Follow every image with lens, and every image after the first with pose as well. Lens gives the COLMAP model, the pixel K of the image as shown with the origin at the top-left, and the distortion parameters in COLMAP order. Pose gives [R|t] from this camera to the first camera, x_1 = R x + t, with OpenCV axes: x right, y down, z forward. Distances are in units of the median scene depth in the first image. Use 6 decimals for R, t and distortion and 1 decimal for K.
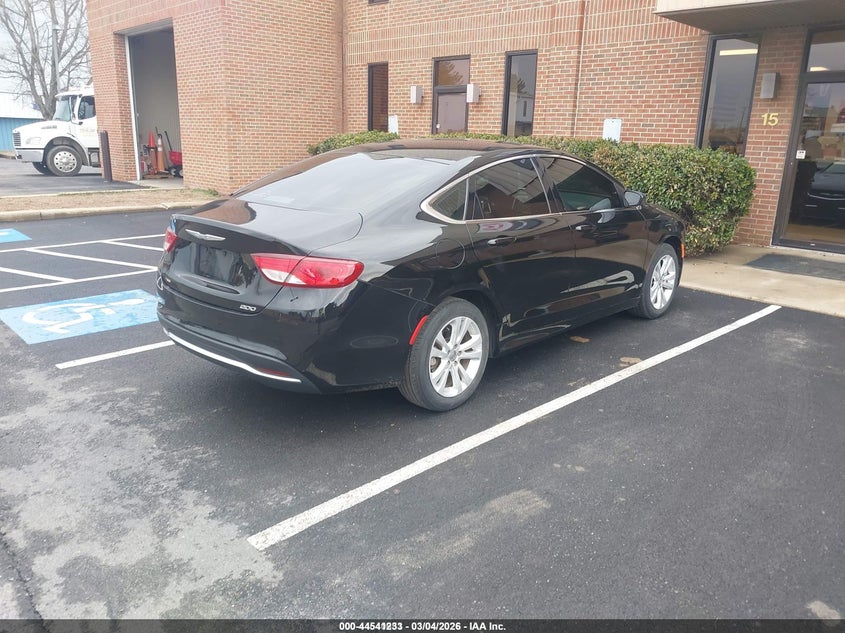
lens RADIAL K [[665.4, 0, 421.4], [0, 665.4, 299.7], [0, 0, 1]] dist [0.000033, 0.004502]
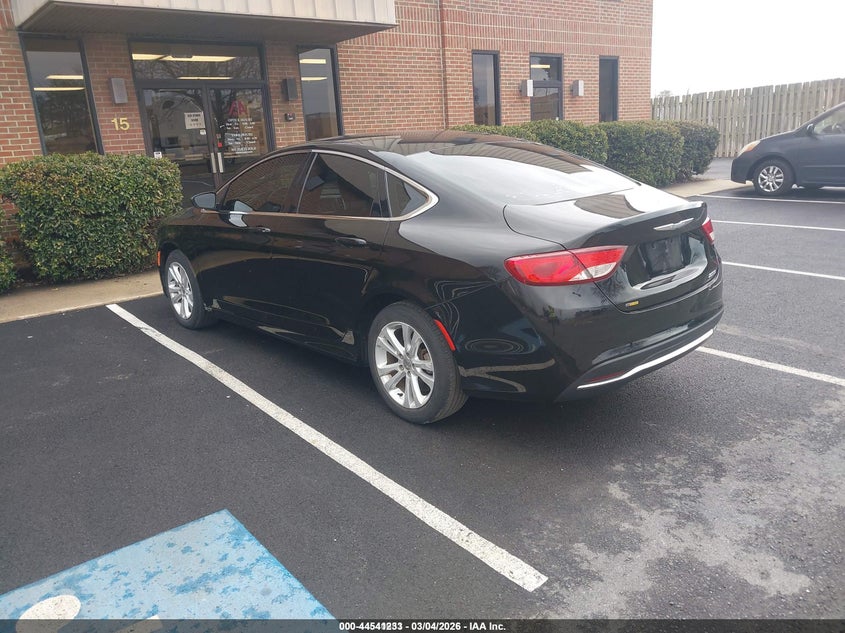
lens RADIAL K [[665.4, 0, 421.4], [0, 665.4, 299.7], [0, 0, 1]] dist [0.000033, 0.004502]
pose [[0.084962, -0.271010, 0.958820, -1.137139], [0.293638, 0.926372, 0.235819, -0.292805], [-0.952133, 0.261511, 0.158285, 1.085557]]
